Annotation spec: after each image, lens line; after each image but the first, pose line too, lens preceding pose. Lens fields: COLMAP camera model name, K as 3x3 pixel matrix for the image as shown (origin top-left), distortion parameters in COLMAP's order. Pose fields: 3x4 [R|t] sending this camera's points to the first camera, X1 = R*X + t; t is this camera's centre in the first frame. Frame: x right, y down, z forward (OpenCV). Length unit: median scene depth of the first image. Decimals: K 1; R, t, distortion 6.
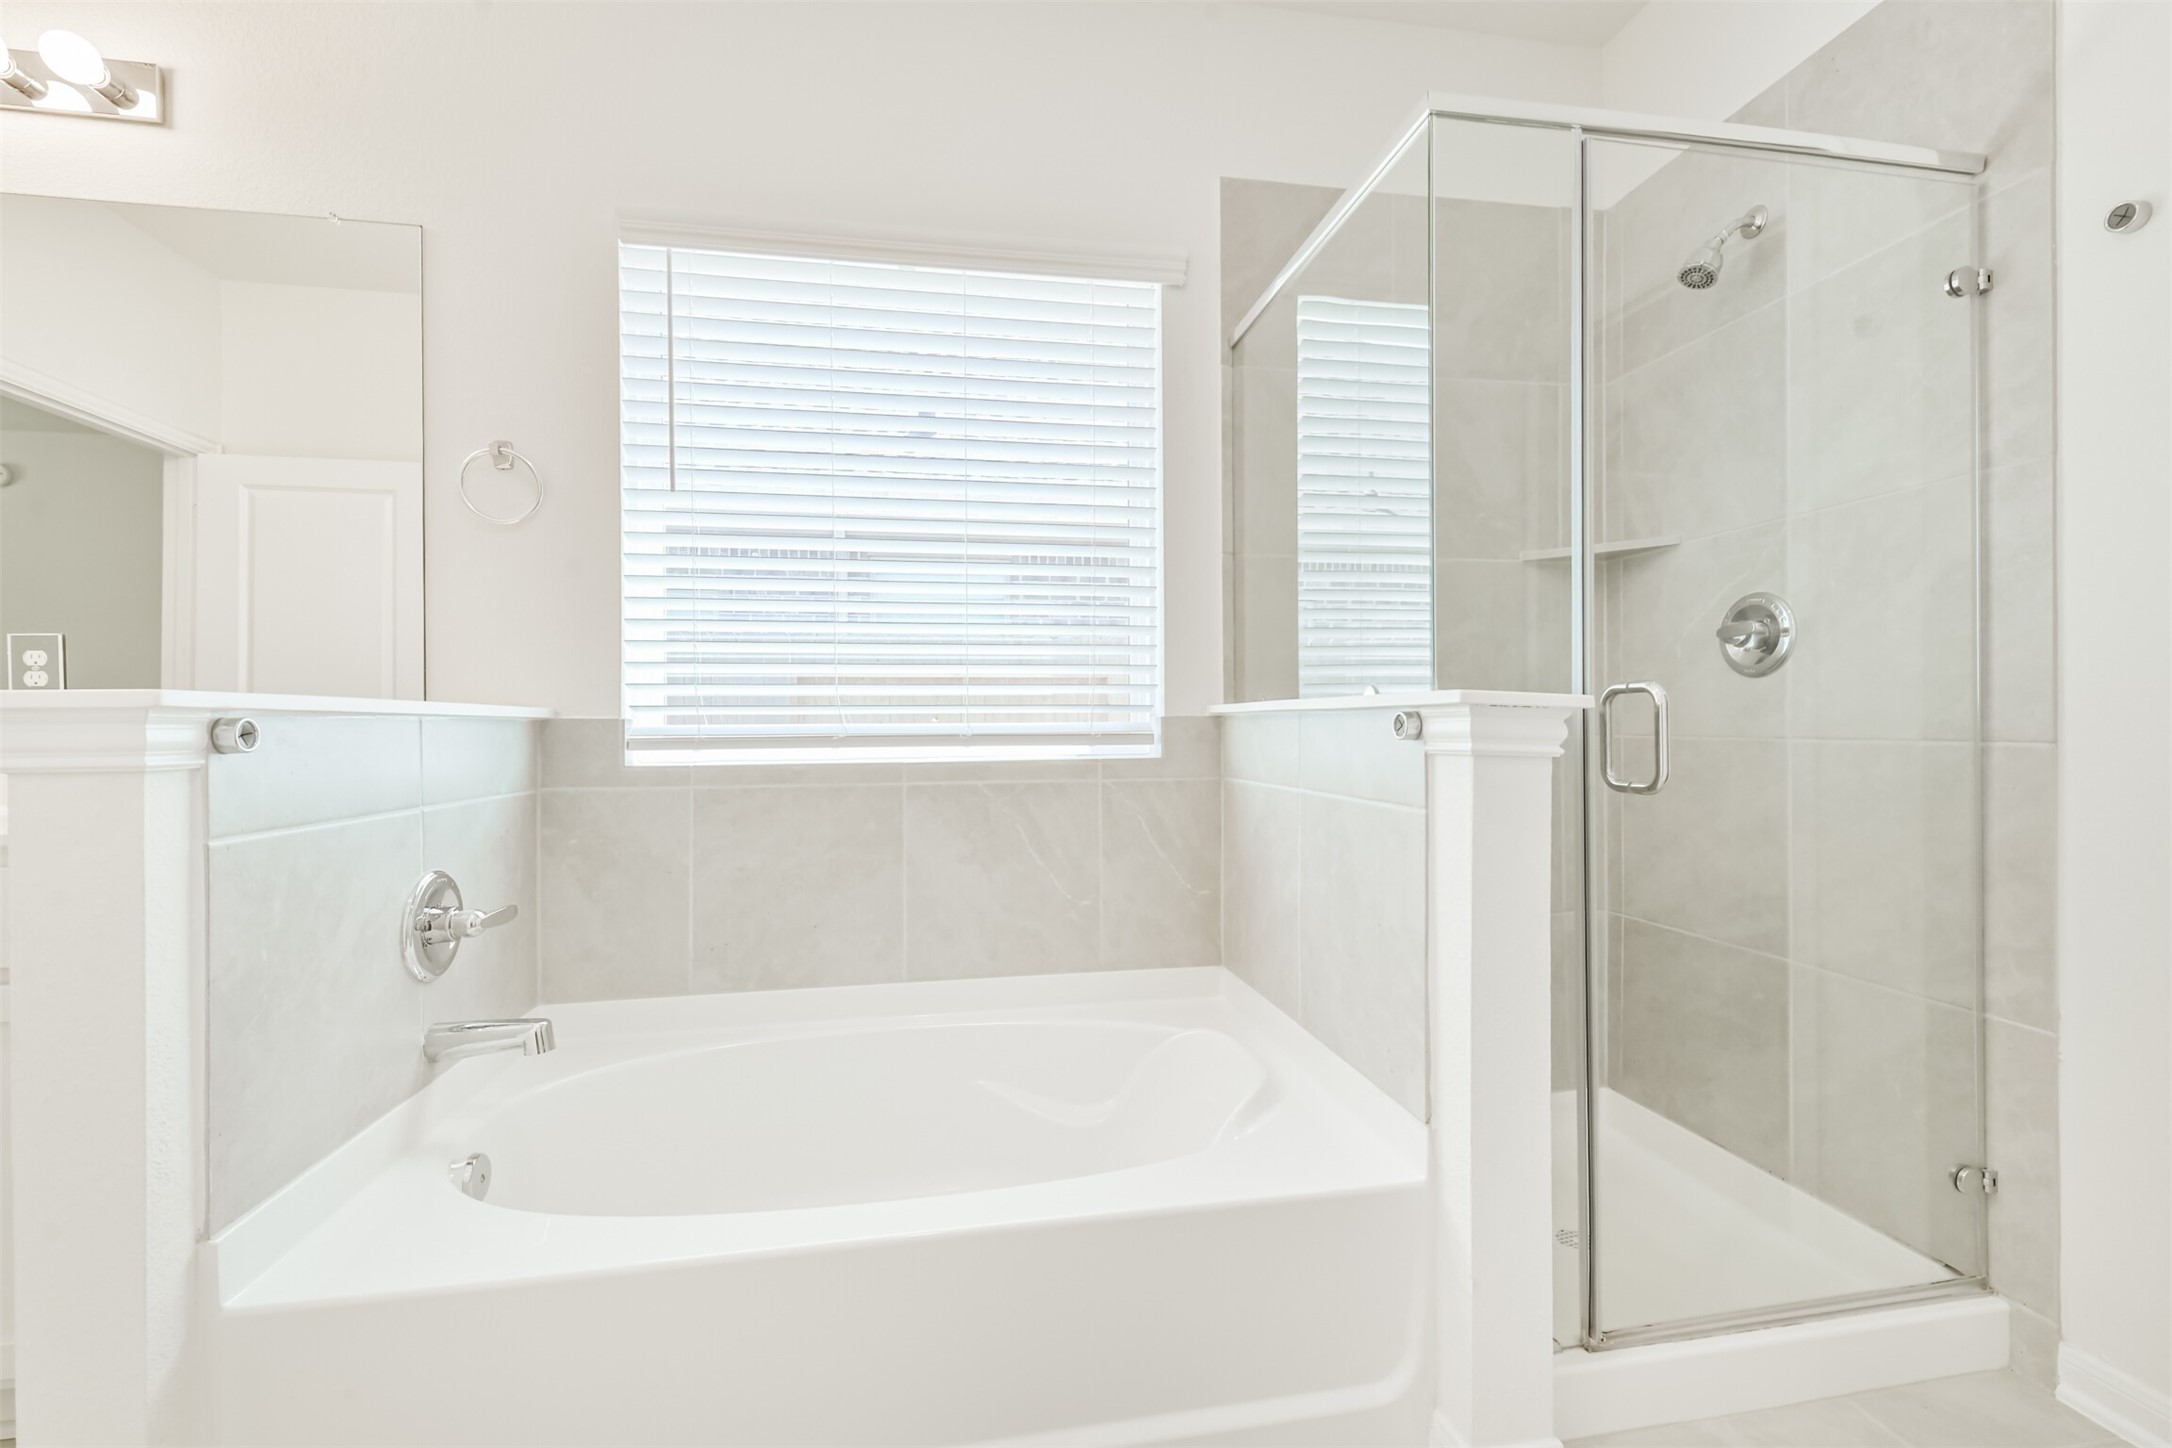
lens RADIAL K [[928.8, 0, 1056.6], [0, 928.8, 732.0], [0, 0, 1]] dist [0.000432, -0.000088]
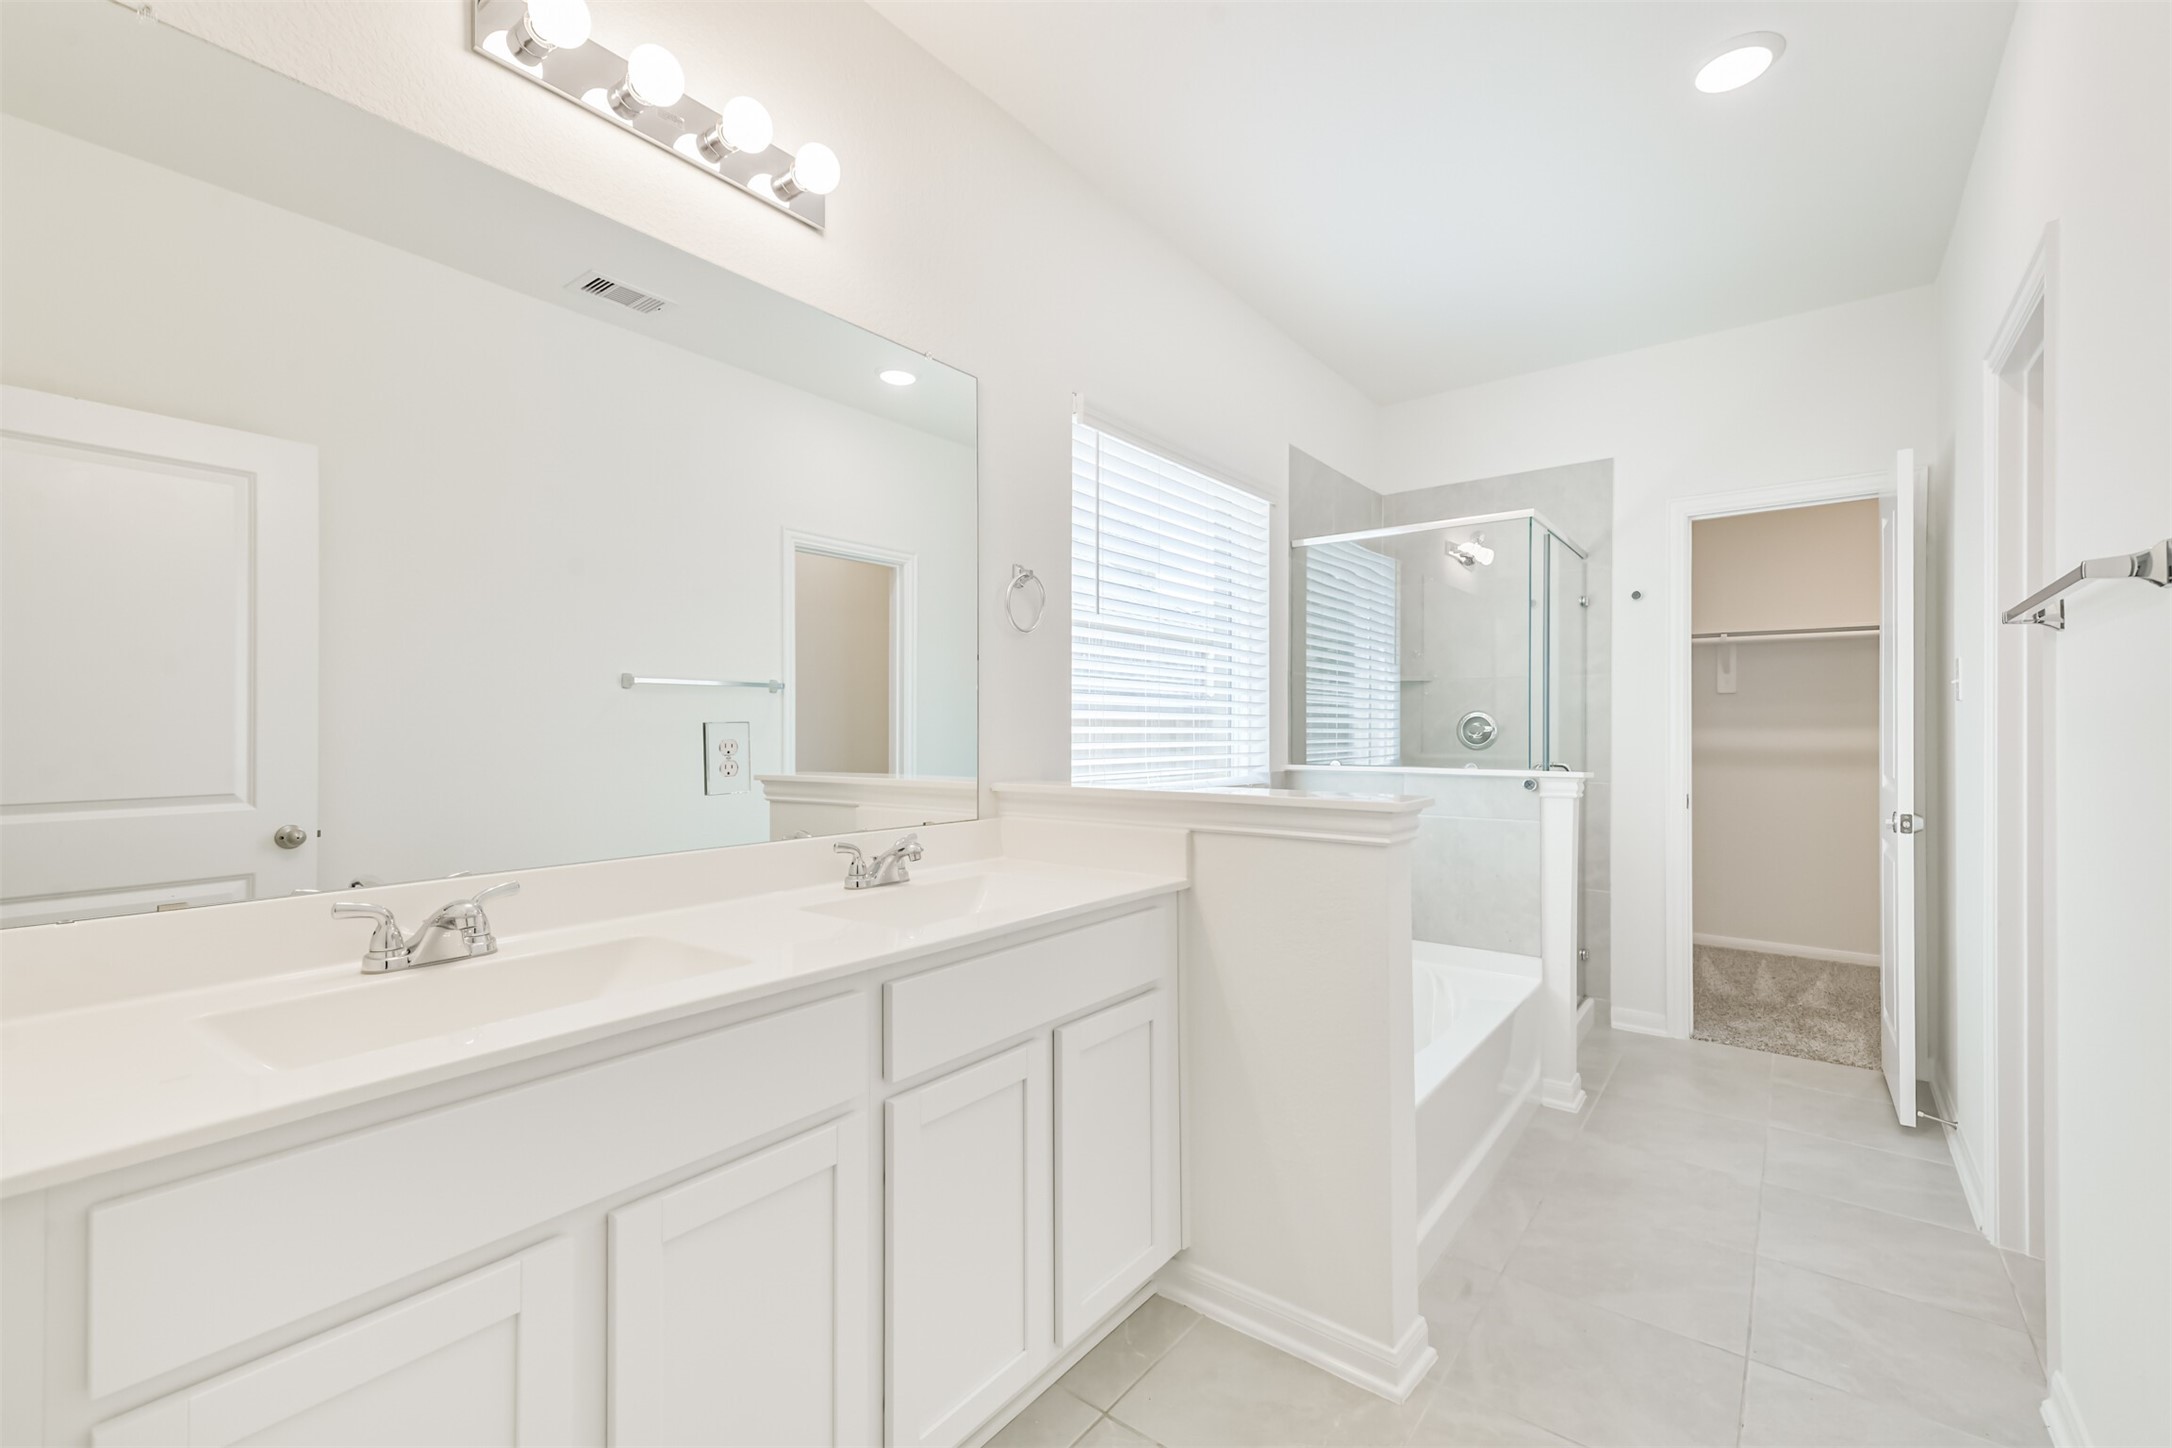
lens RADIAL K [[928.8, 0, 1056.6], [0, 928.8, 732.0], [0, 0, 1]] dist [0.000432, -0.000088]
pose [[0.751896, 0.007234, 0.659242, -1.779601], [-0.006451, 0.999973, -0.003615, -0.108590], [-0.659251, -0.001535, 0.751922, 0.039677]]
